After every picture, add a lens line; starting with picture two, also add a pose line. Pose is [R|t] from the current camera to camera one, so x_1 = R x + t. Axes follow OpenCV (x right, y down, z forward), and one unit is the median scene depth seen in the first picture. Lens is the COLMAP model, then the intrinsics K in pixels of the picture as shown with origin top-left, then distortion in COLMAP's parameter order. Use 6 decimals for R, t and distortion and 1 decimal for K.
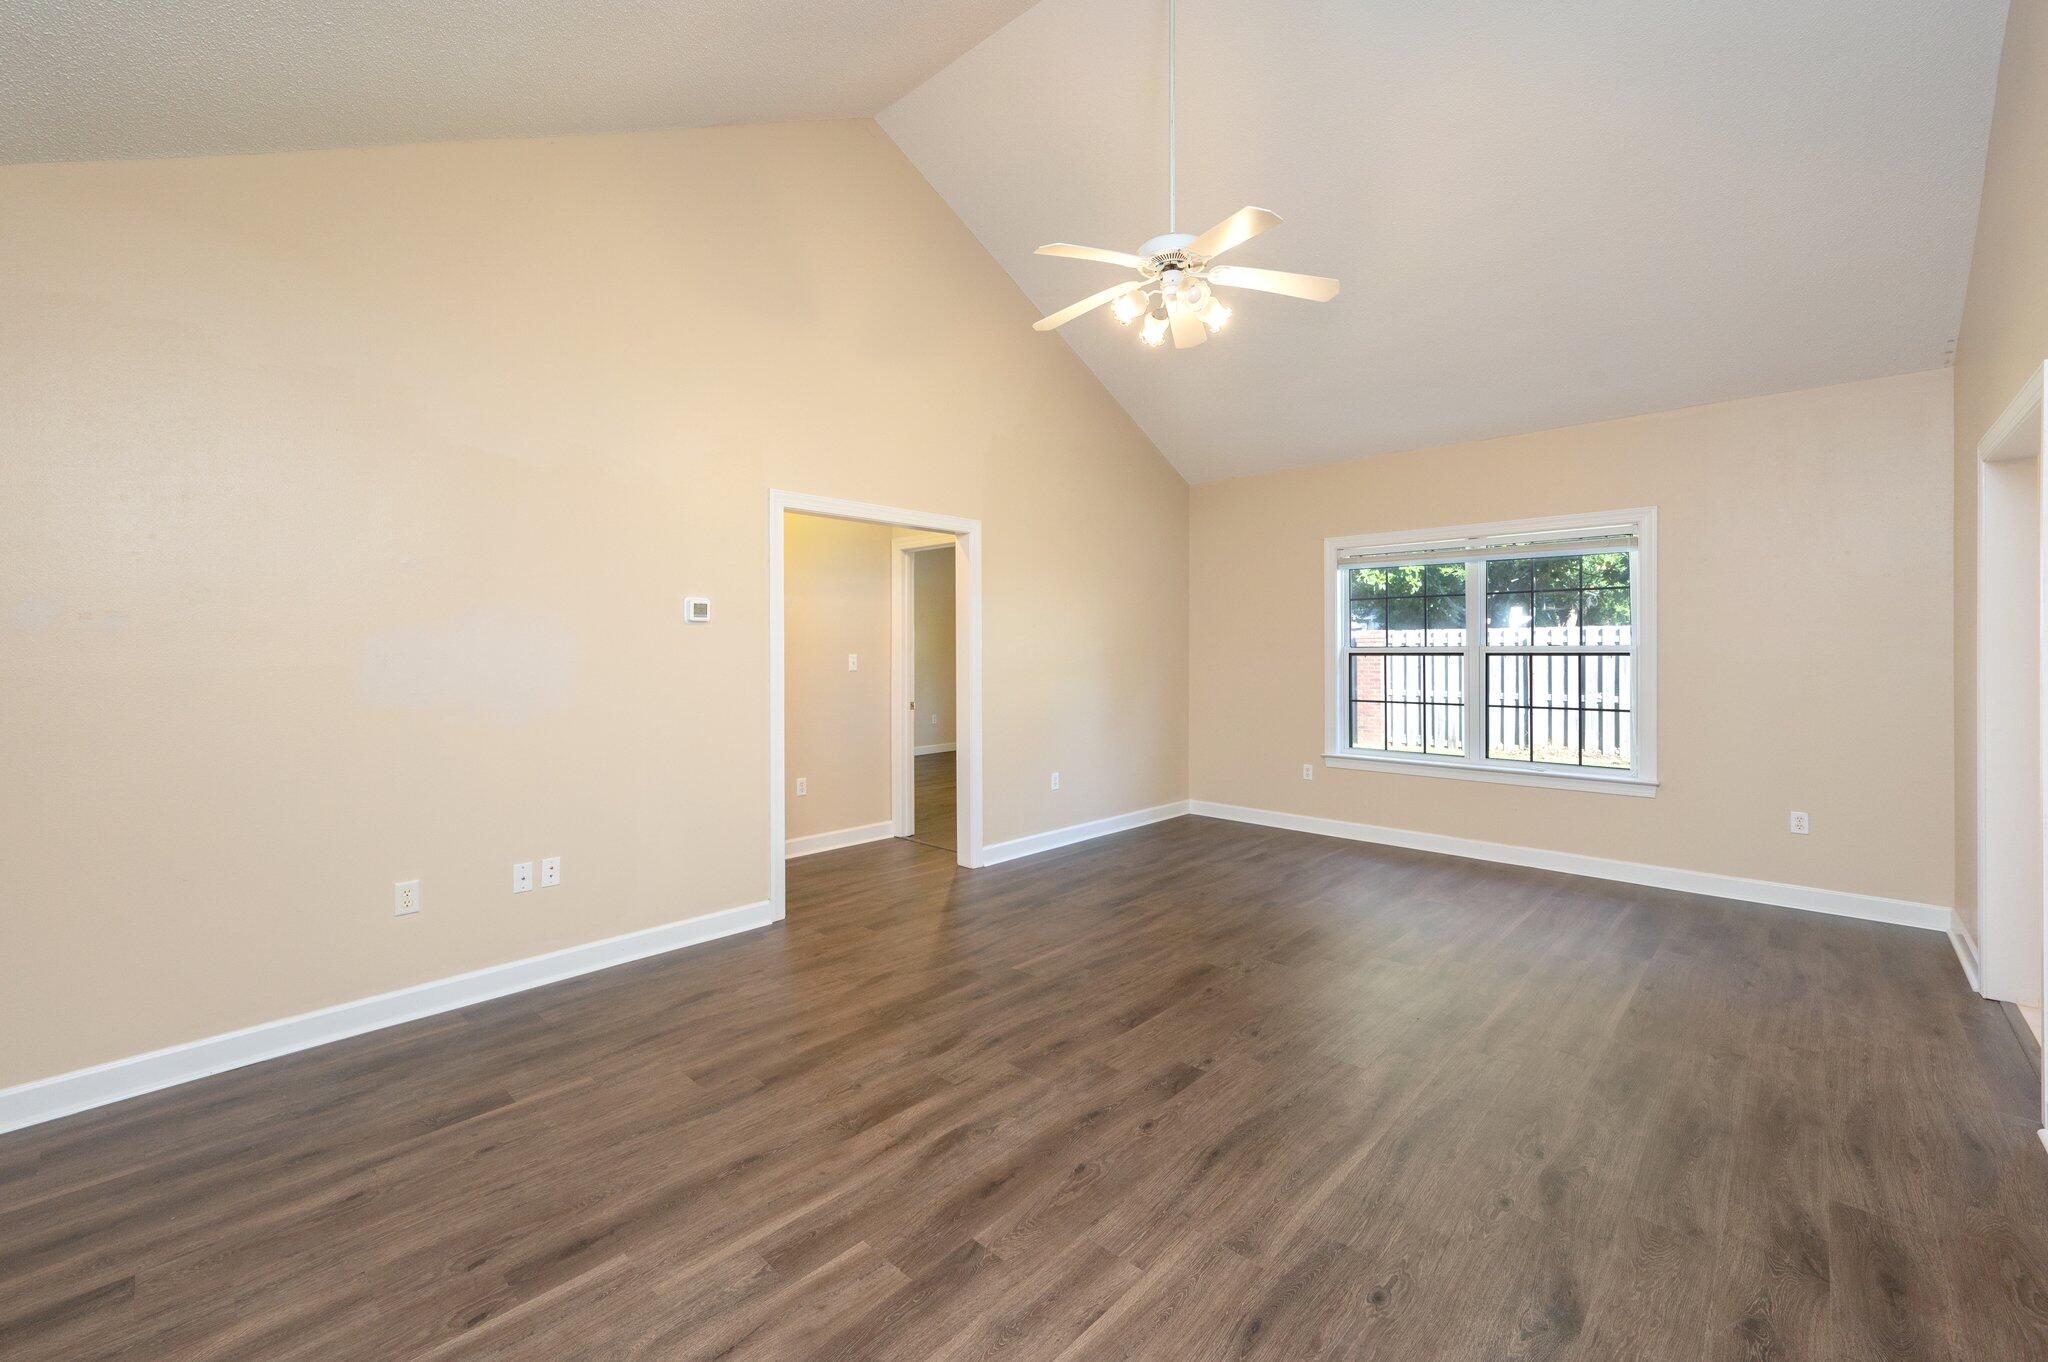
lens RADIAL K [[824.3, 0, 1018.0], [0, 824.3, 649.6], [0, 0, 1]] dist [0.000278, -0.000086]
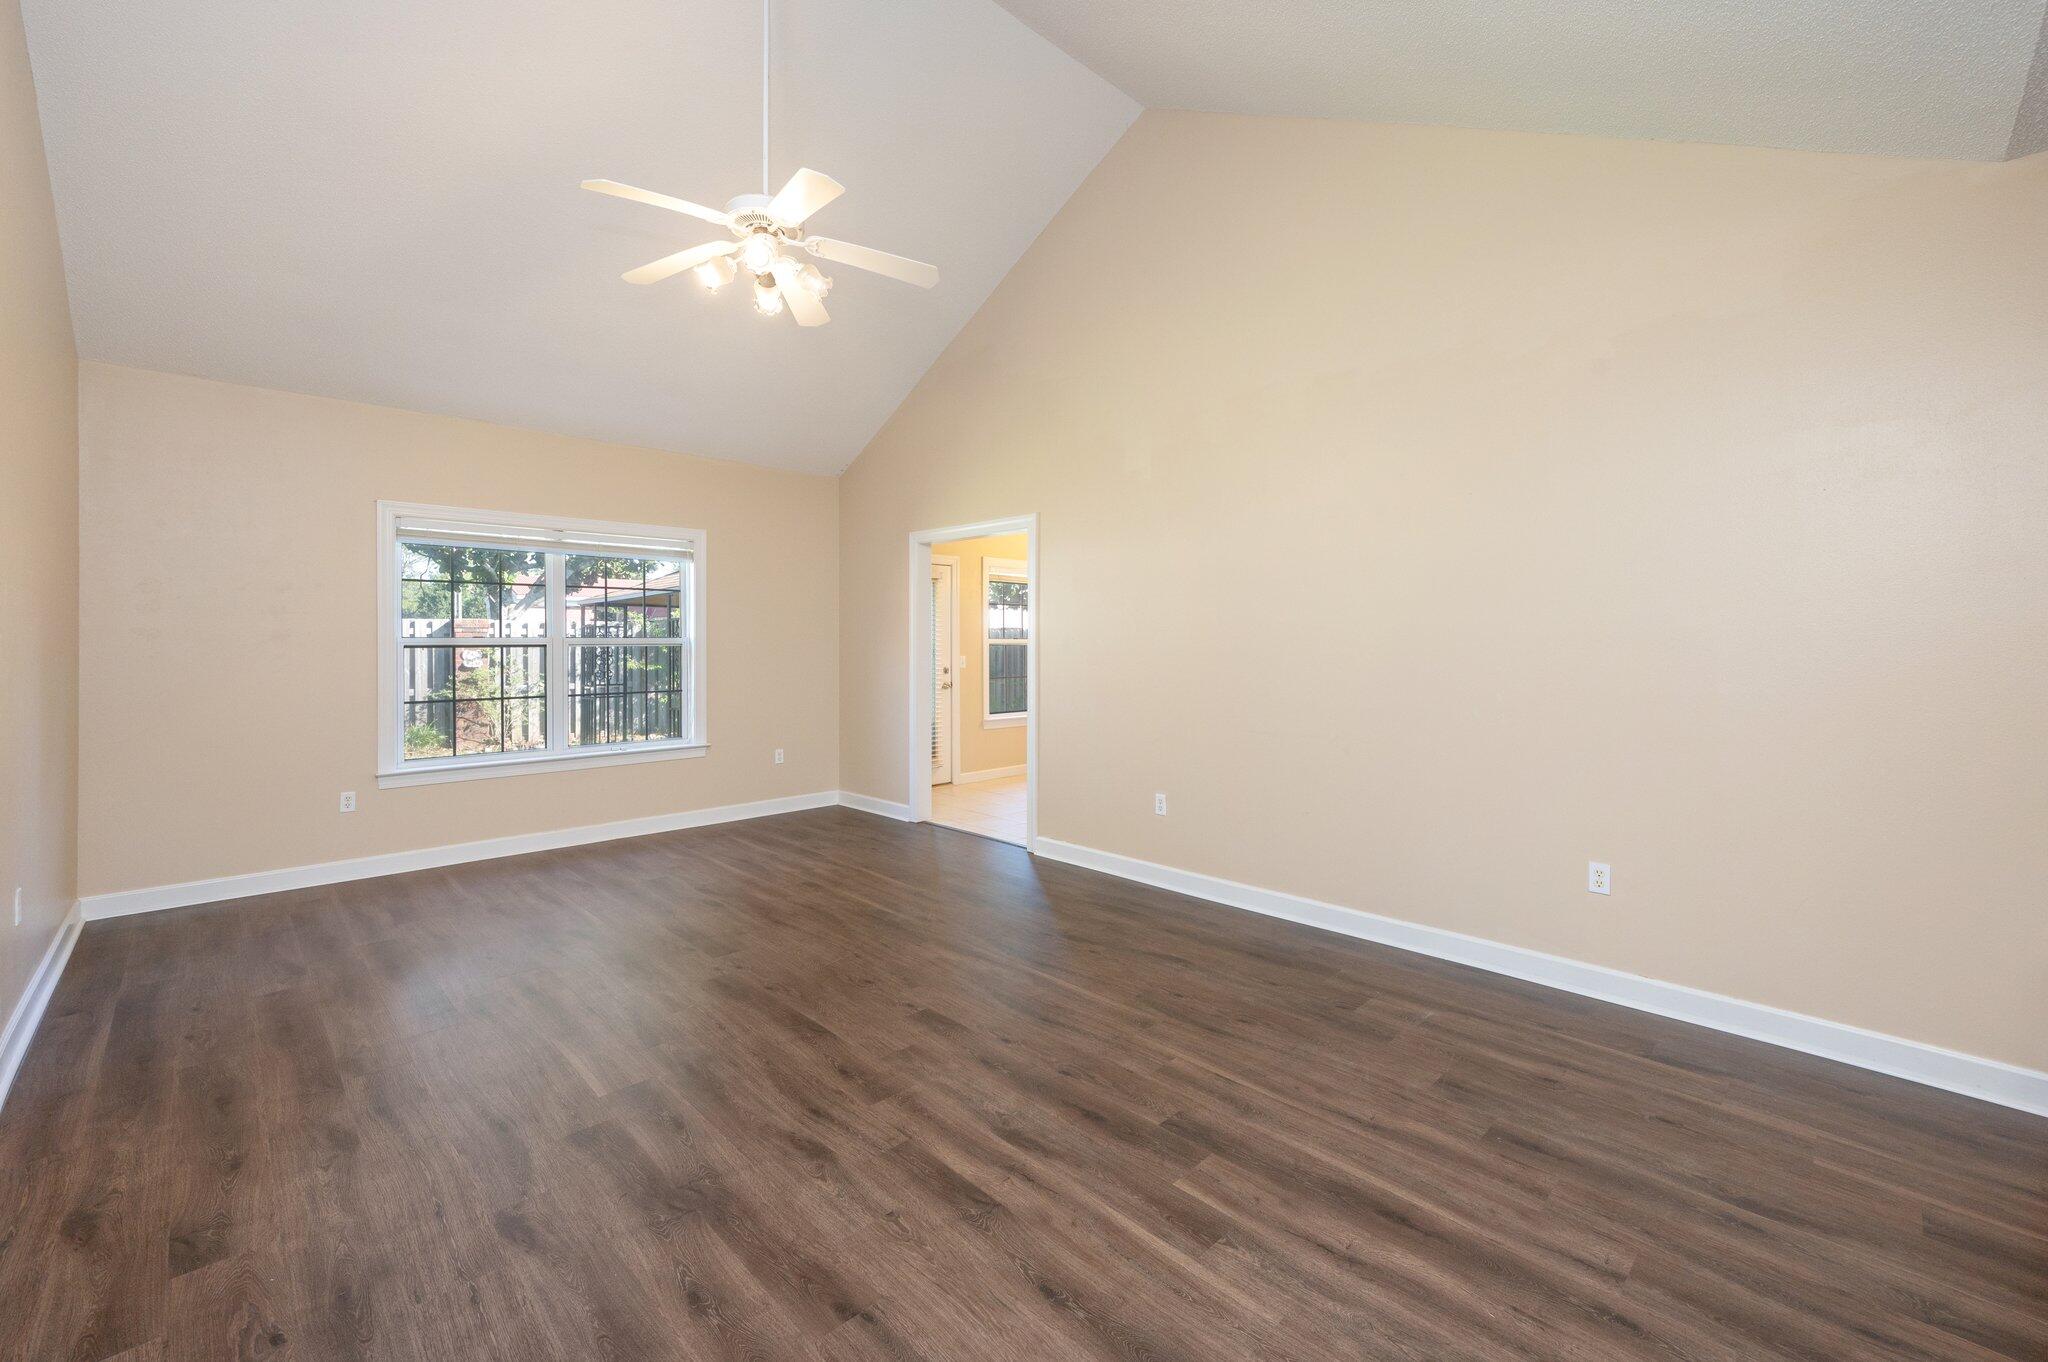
lens RADIAL K [[824.3, 0, 1018.0], [0, 824.3, 649.6], [0, 0, 1]] dist [0.000278, -0.000086]
pose [[0.056651, -0.008872, 0.998355, -0.986074], [0.001291, 0.999960, 0.008813, 0.004483], [-0.998393, 0.000789, 0.056661, 0.883598]]
